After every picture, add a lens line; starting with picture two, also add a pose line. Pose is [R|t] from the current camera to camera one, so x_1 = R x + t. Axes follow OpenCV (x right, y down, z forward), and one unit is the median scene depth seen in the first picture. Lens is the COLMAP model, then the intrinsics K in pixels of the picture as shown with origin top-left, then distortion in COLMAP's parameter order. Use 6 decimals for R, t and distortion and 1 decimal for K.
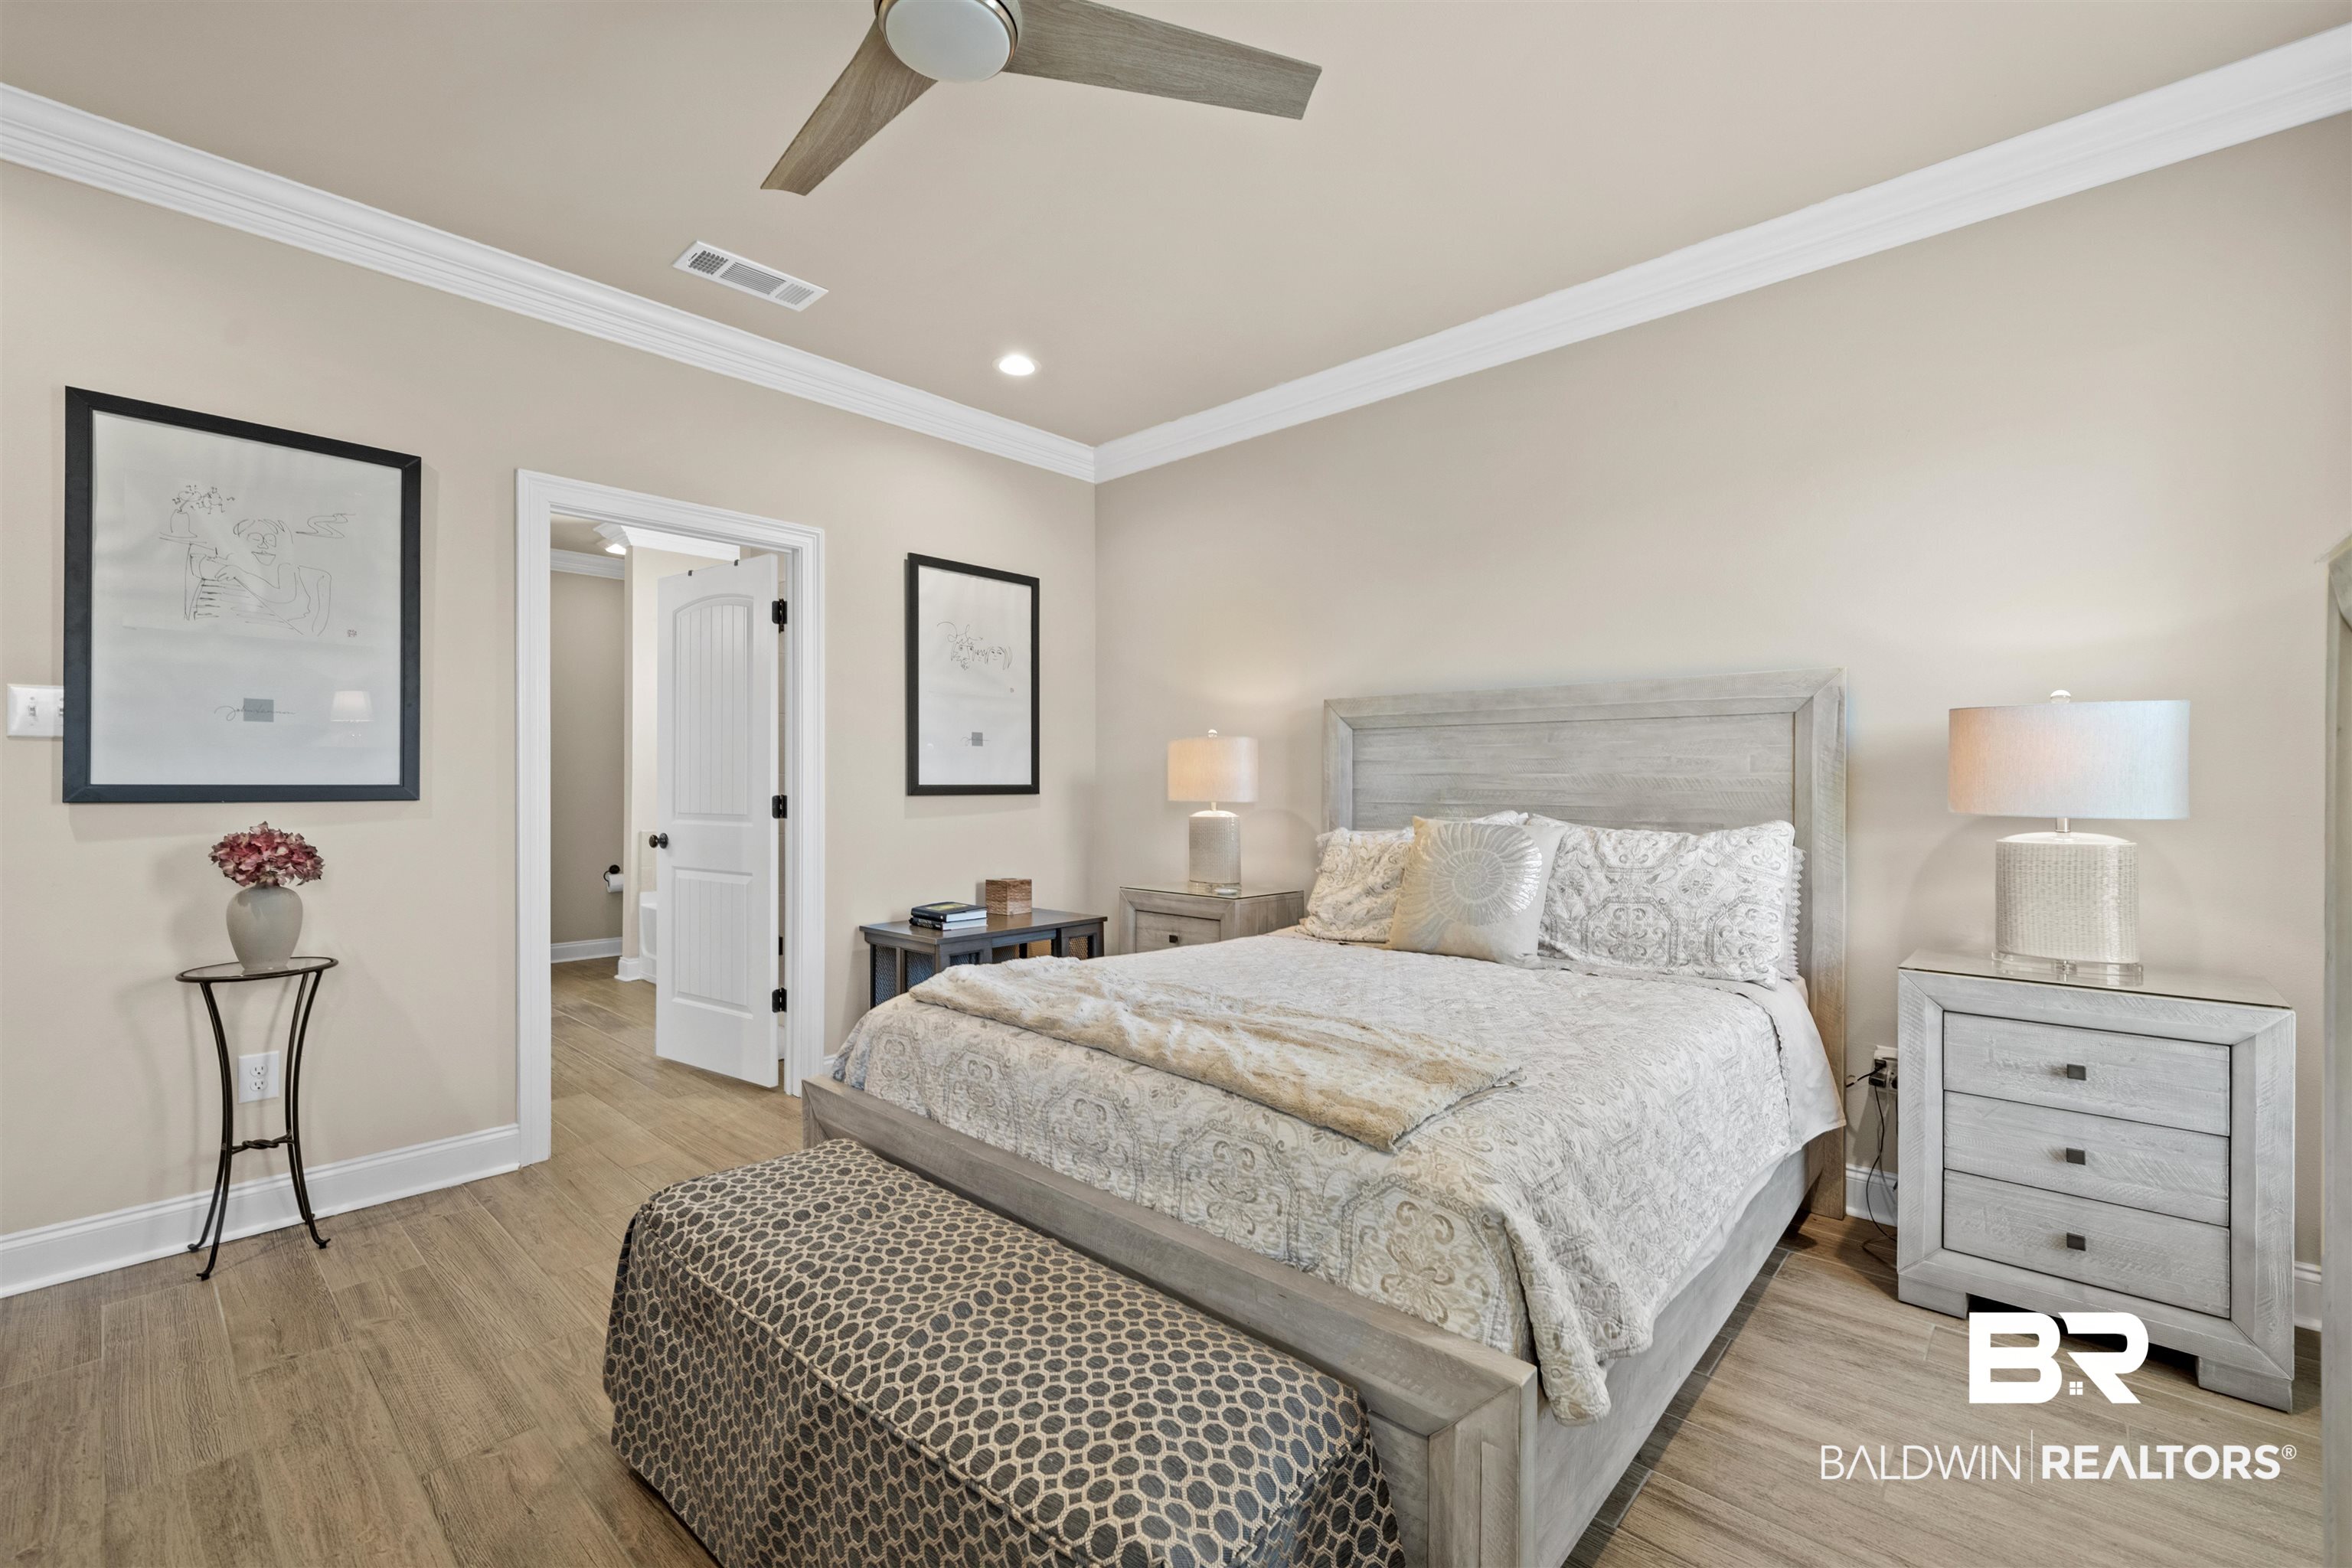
lens RADIAL K [[988.8, 0, 1177.6], [0, 988.8, 791.4], [0, 0, 1]] dist [-0.000158, 0.000100]
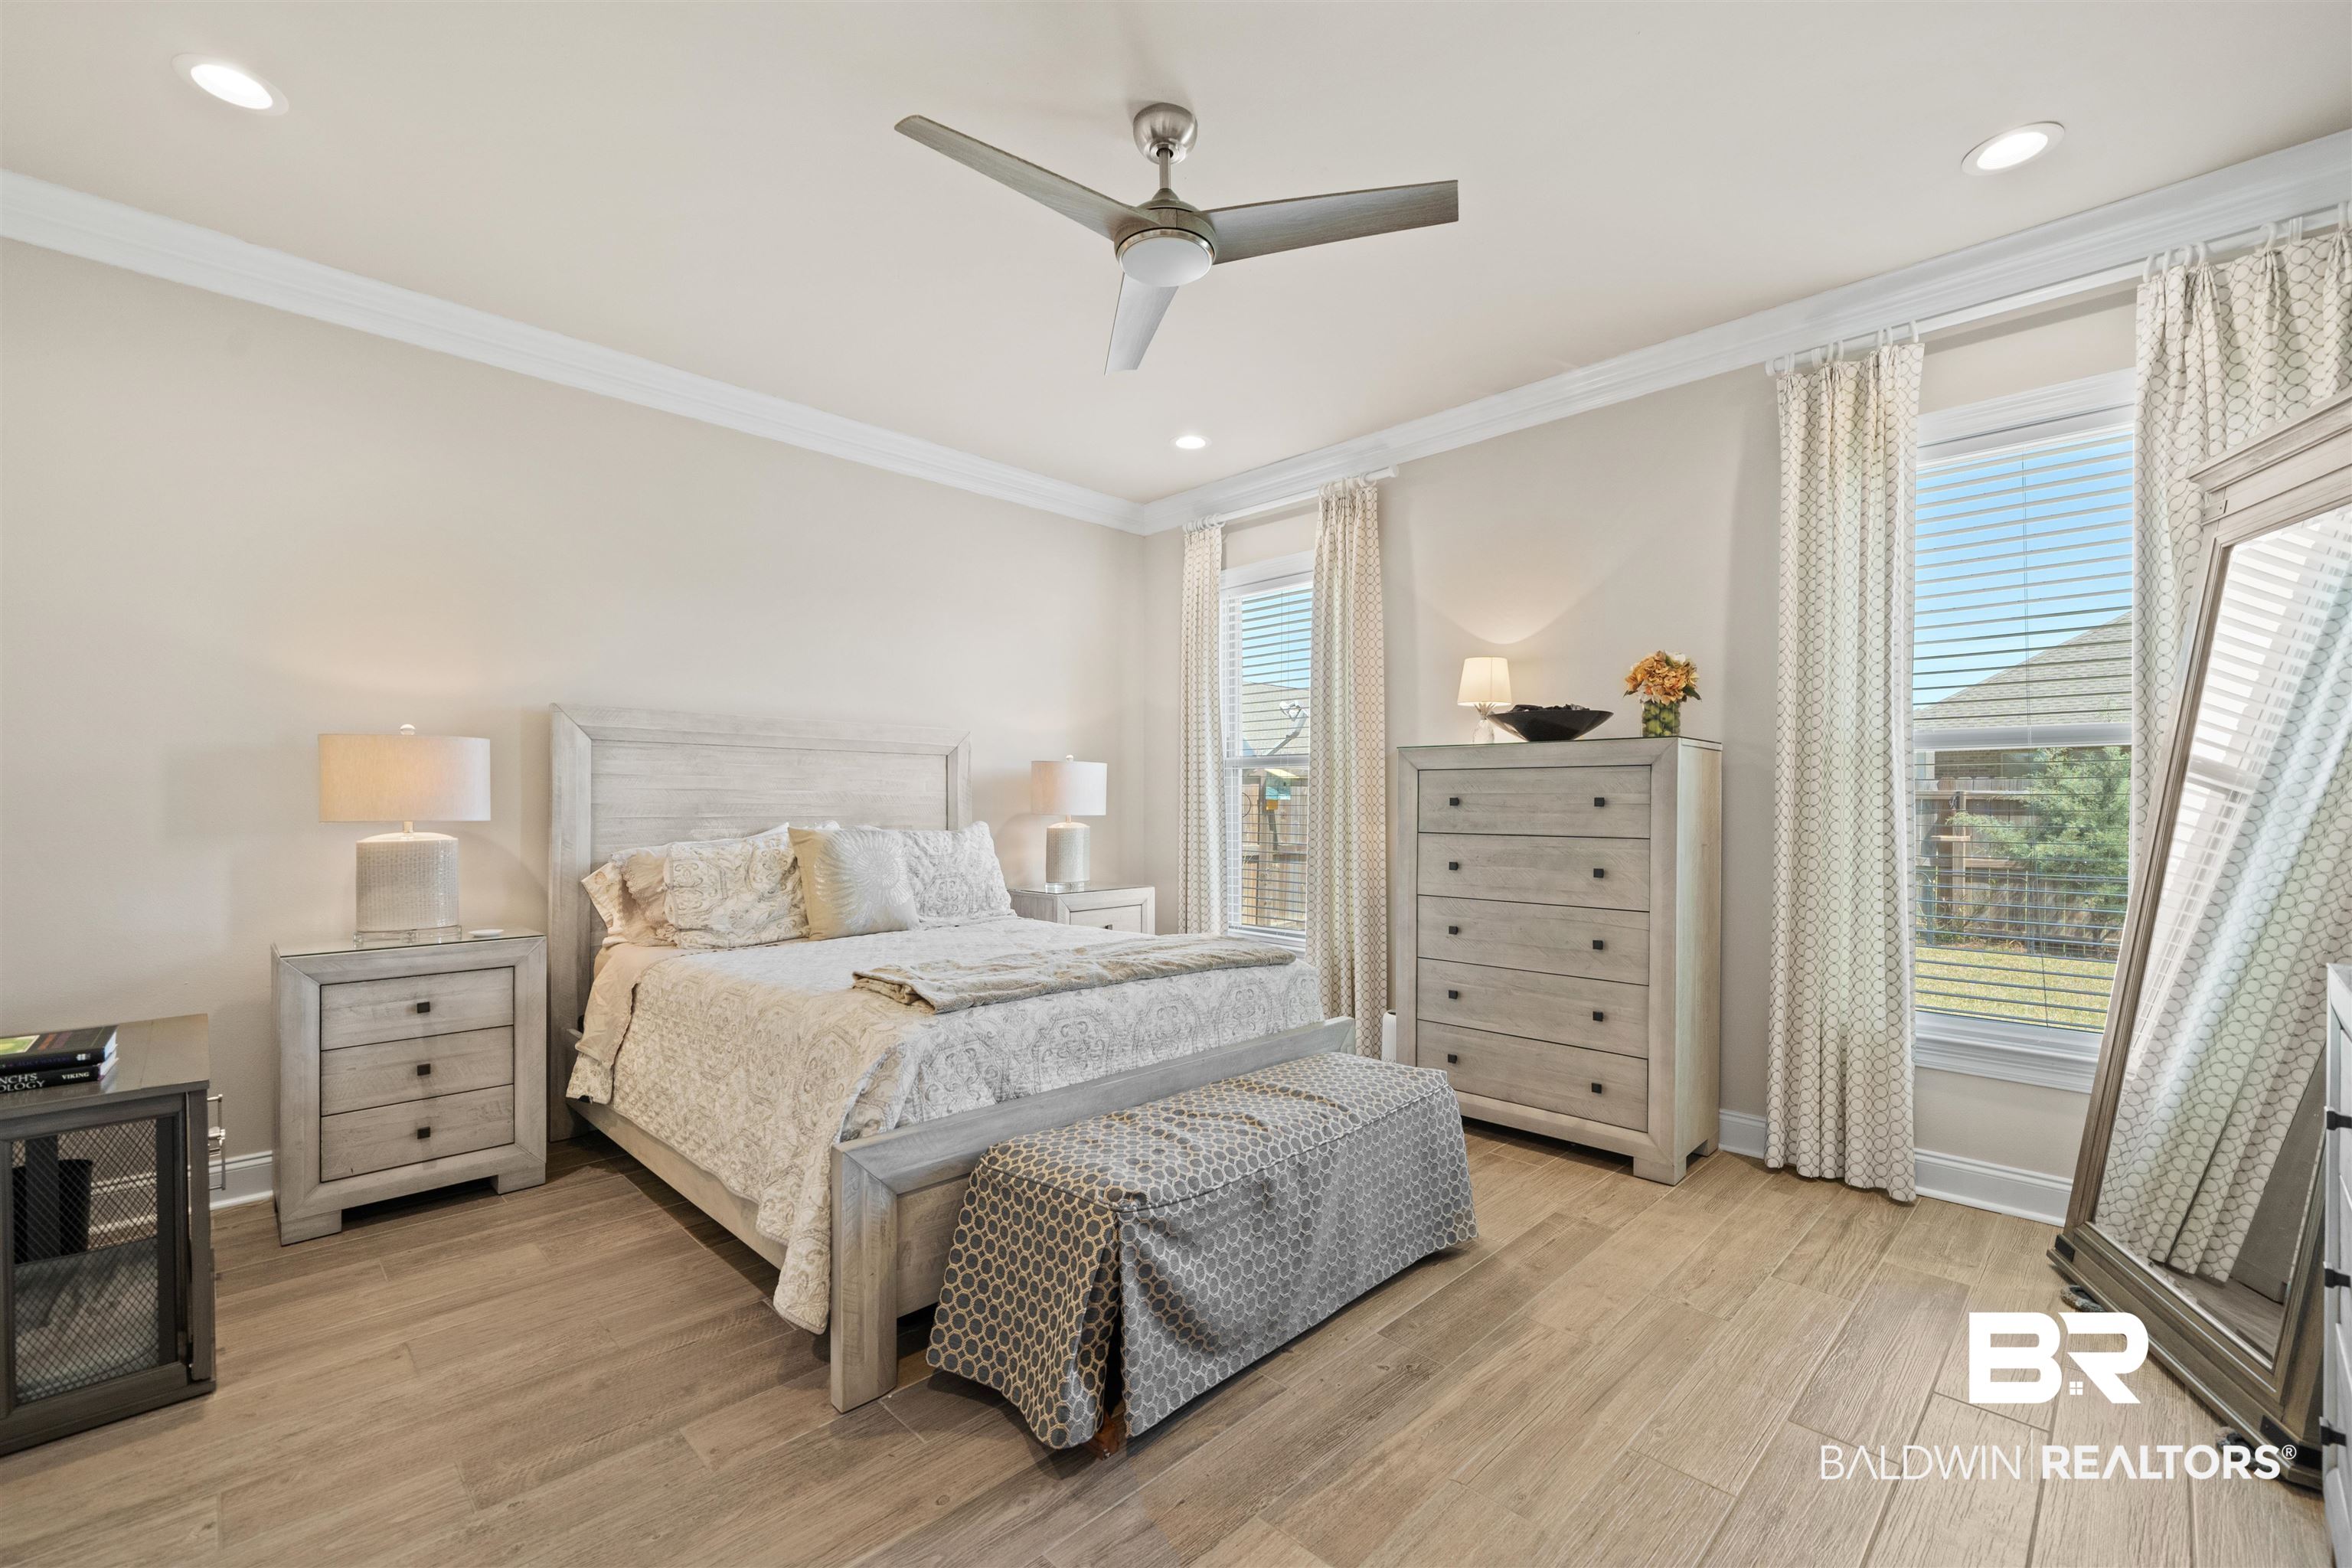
lens RADIAL K [[988.8, 0, 1177.6], [0, 988.8, 791.4], [0, 0, 1]] dist [-0.000158, 0.000100]
pose [[0.033577, 0.008522, 0.999400, -0.810701], [0.007455, 0.999934, -0.008777, -0.002274], [-0.999408, 0.007745, 0.033511, 0.468244]]
